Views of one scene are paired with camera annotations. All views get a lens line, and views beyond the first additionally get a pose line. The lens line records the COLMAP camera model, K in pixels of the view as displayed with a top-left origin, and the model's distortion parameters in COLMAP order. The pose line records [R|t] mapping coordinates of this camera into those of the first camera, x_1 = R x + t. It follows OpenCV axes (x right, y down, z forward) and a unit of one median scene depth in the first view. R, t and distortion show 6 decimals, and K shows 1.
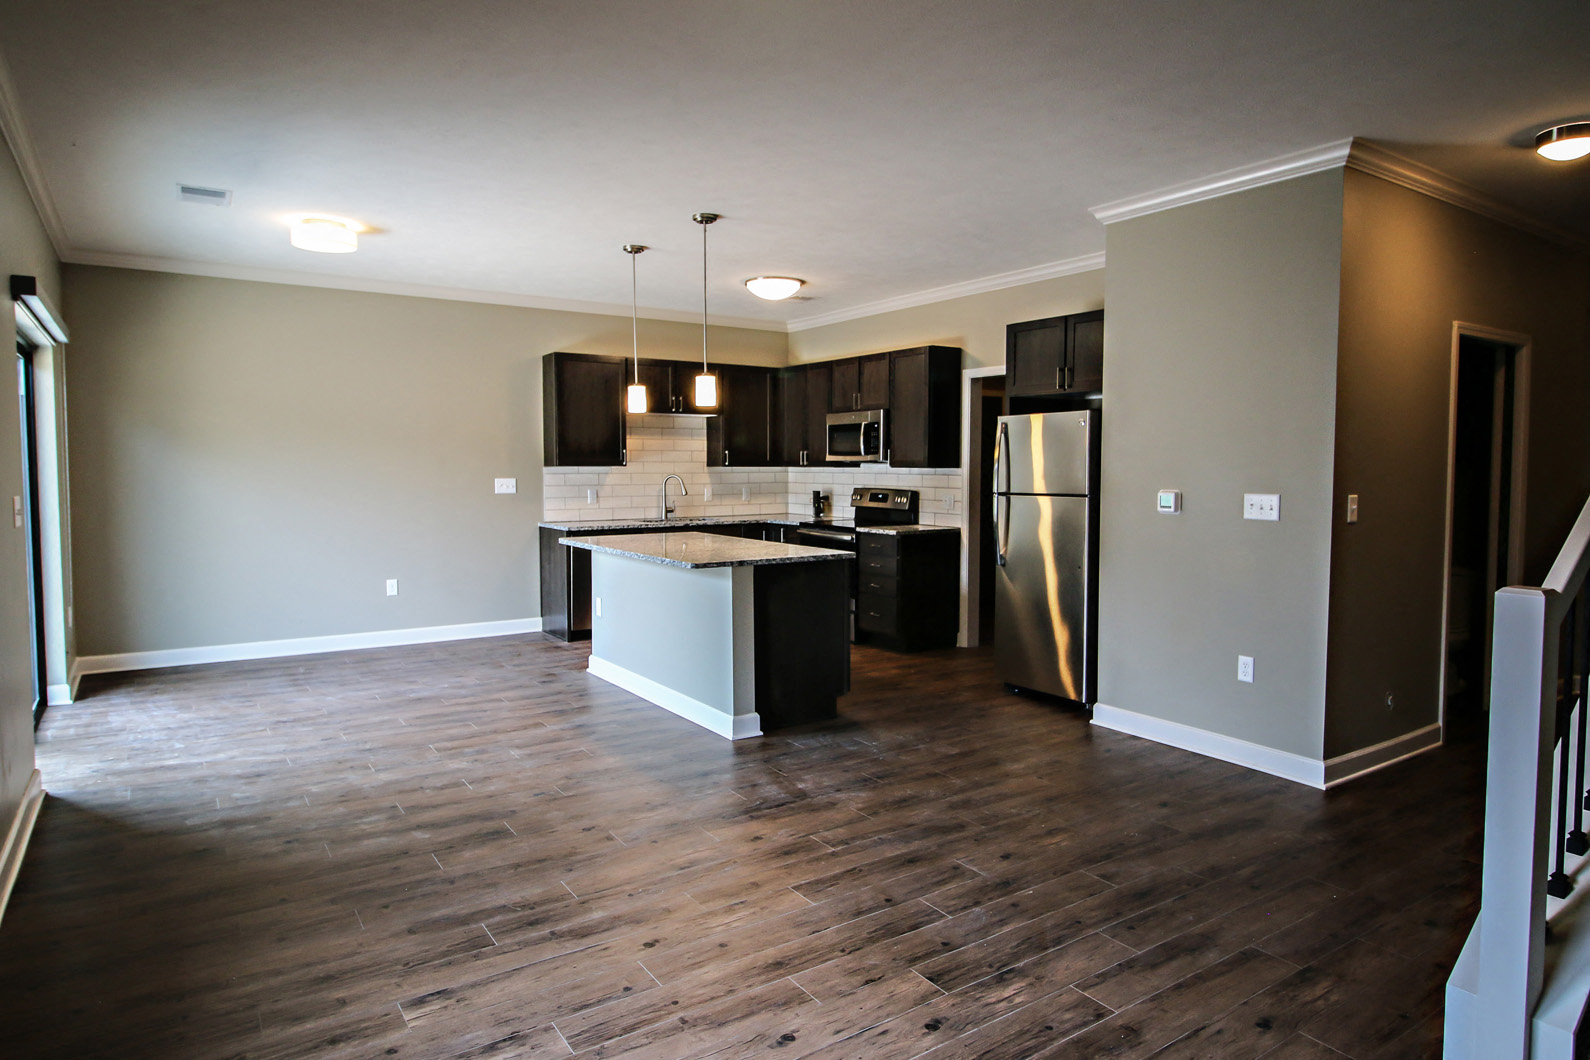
lens RADIAL K [[968.9, 0, 795.0], [0, 968.9, 530.0], [0, 0, 1]] dist [0.000120, 0.000891]
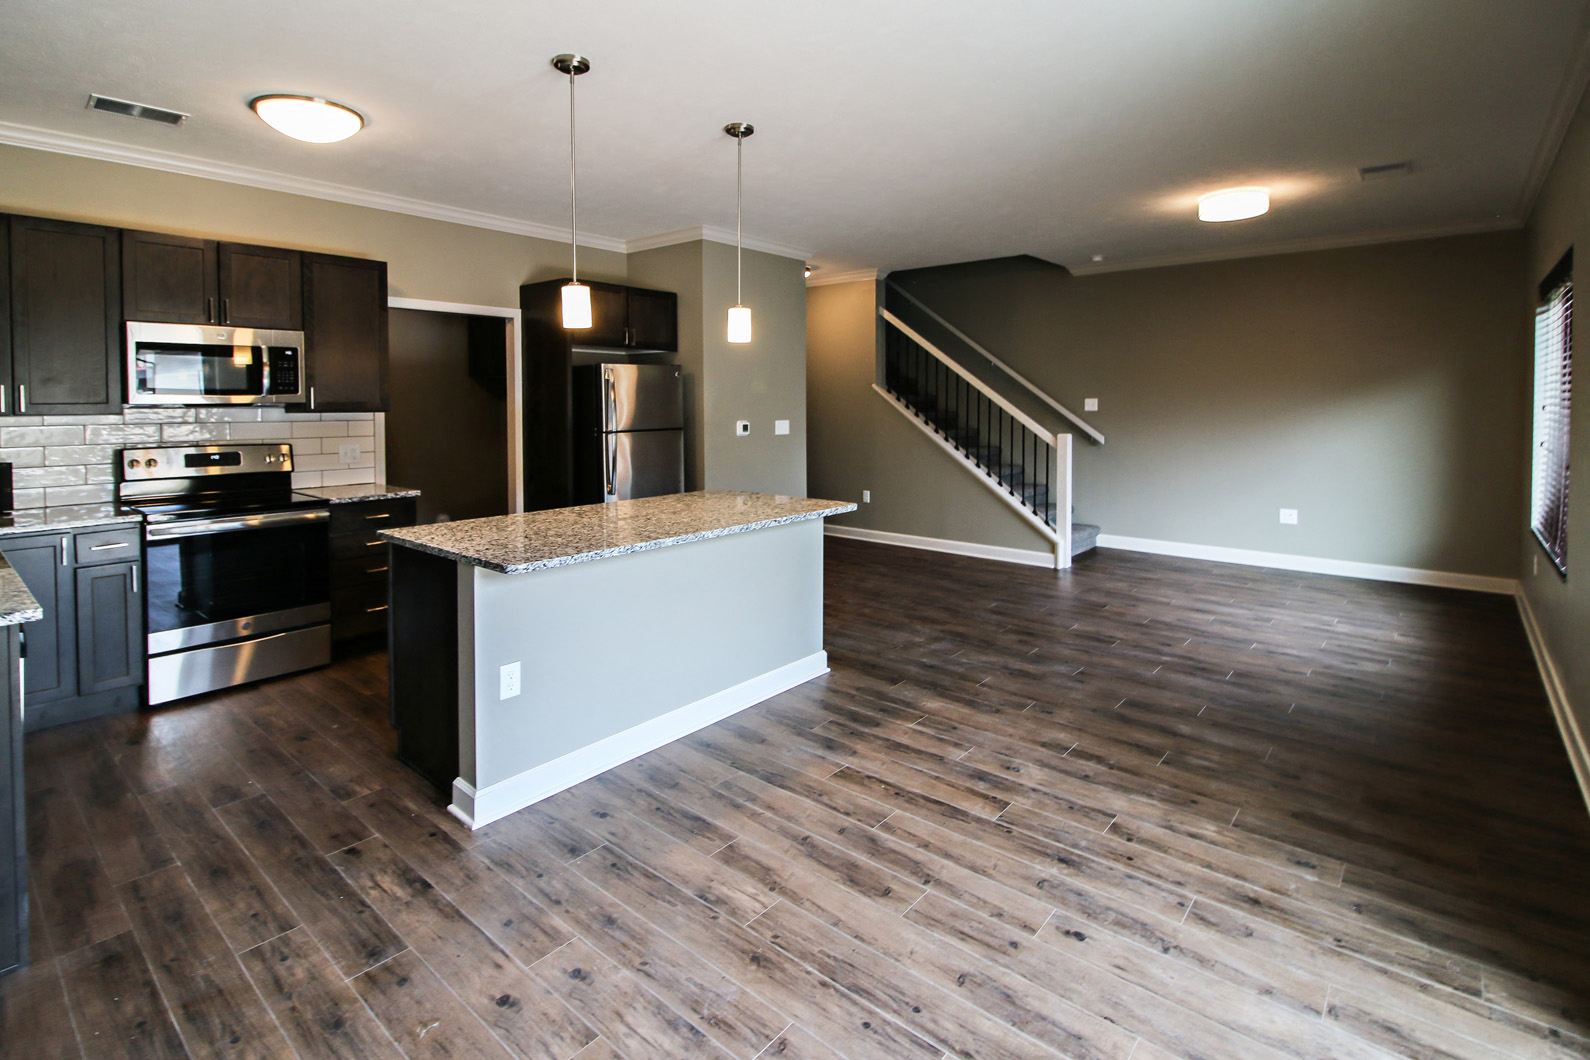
lens RADIAL K [[739.4, 0, 795.0], [0, 739.4, 530.0], [0, 0, 1]] dist [-0.000995, -0.000279]
pose [[-0.268185, -0.159801, 0.950021, -0.876165], [0.068278, 0.980514, 0.184204, -0.090980], [-0.960945, 0.114266, -0.252048, 1.358161]]
